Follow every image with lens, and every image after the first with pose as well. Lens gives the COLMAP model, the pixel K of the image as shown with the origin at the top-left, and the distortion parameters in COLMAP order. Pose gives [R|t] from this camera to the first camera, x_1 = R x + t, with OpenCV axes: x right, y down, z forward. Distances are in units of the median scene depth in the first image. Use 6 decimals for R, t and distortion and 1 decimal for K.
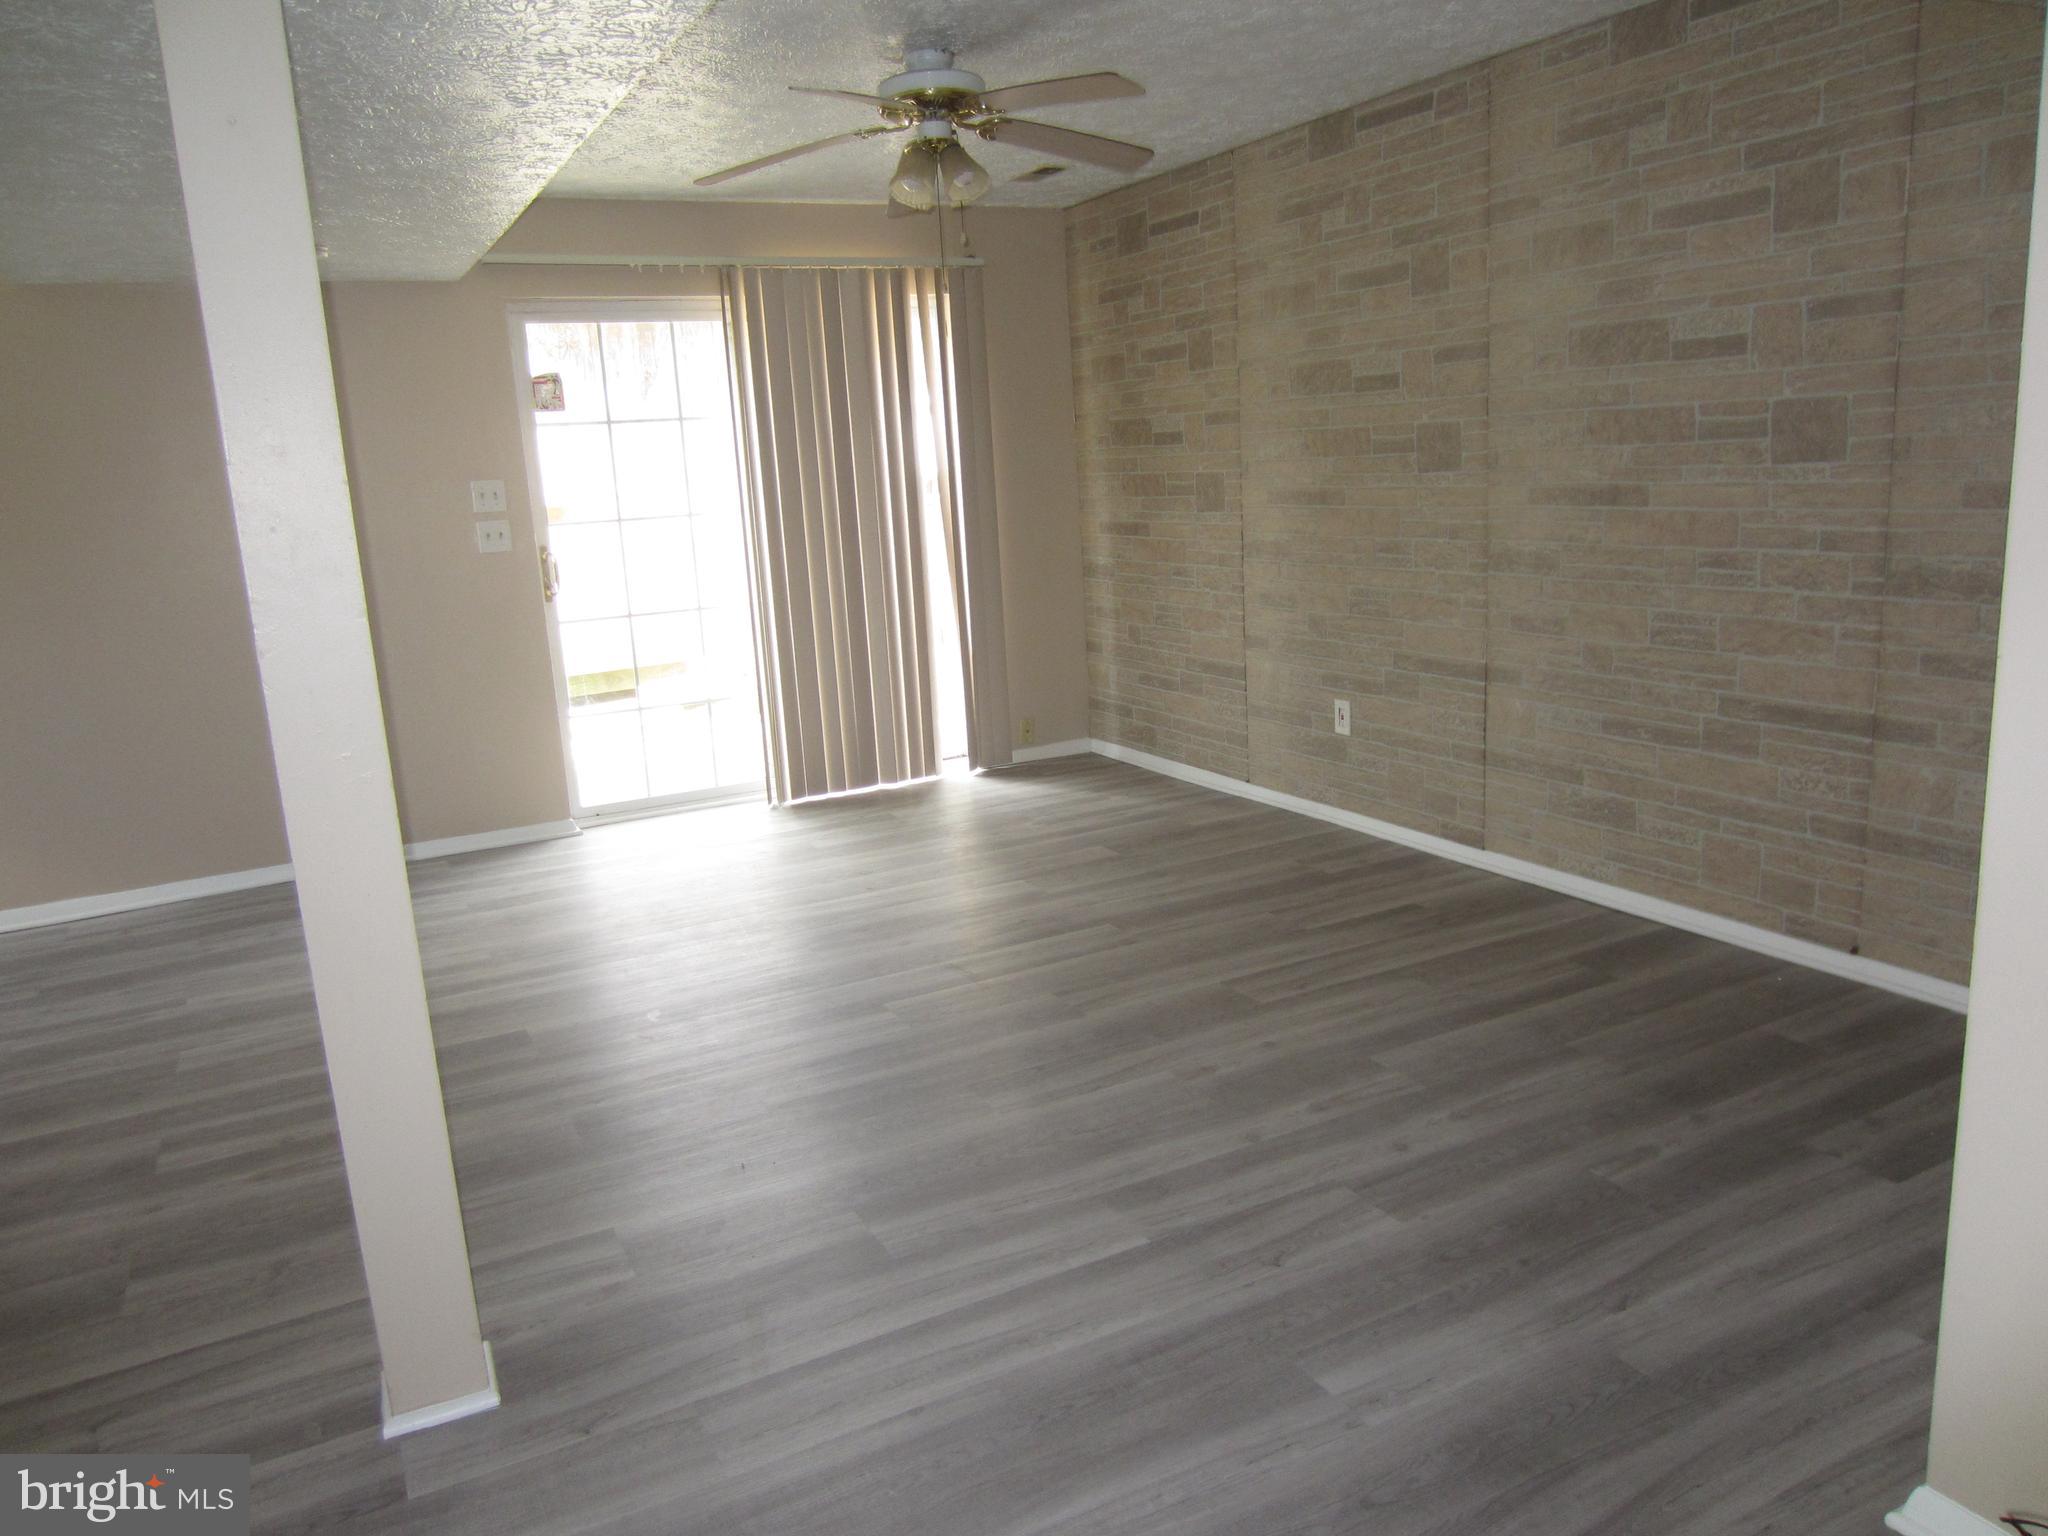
lens RADIAL K [[1448.1, 0, 1022.8], [0, 1448.1, 765.3], [0, 0, 1]] dist [-0.038974, 0.018905]
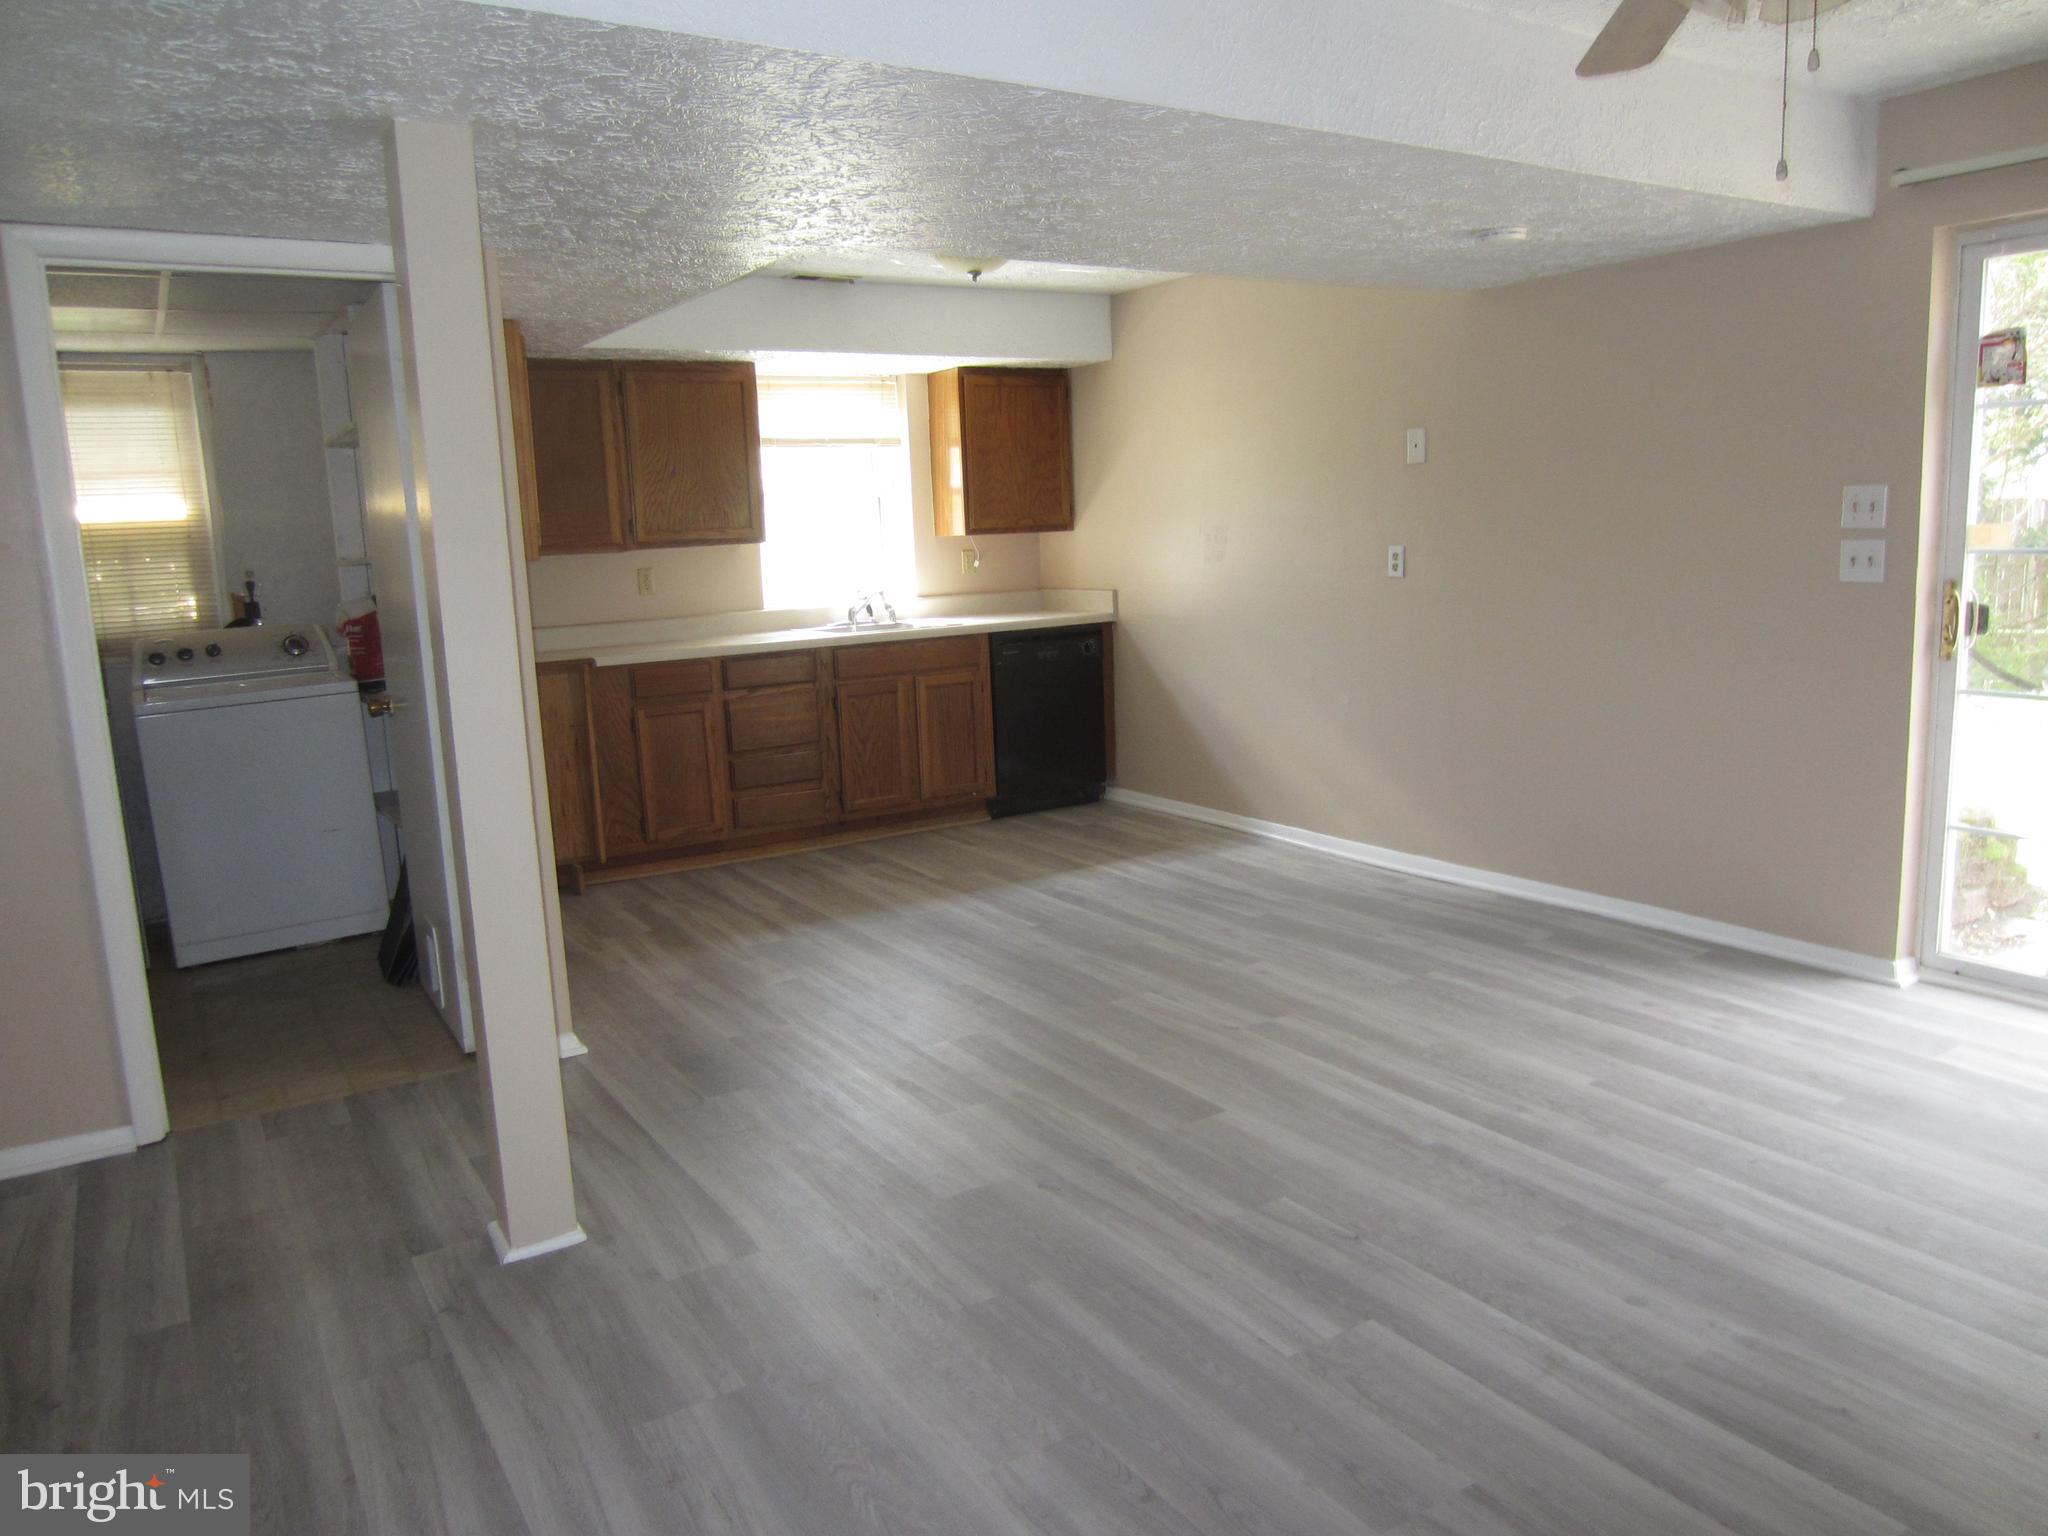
lens RADIAL K [[1448.1, 0, 1016.7], [0, 1448.1, 765.4], [0, 0, 1]] dist [-0.038974, 0.018905]
pose [[0.085086, 0.219553, -0.971883, 0.396487], [-0.179401, 0.962855, 0.201807, -0.153631], [0.980090, 0.157186, 0.121314, 0.600052]]
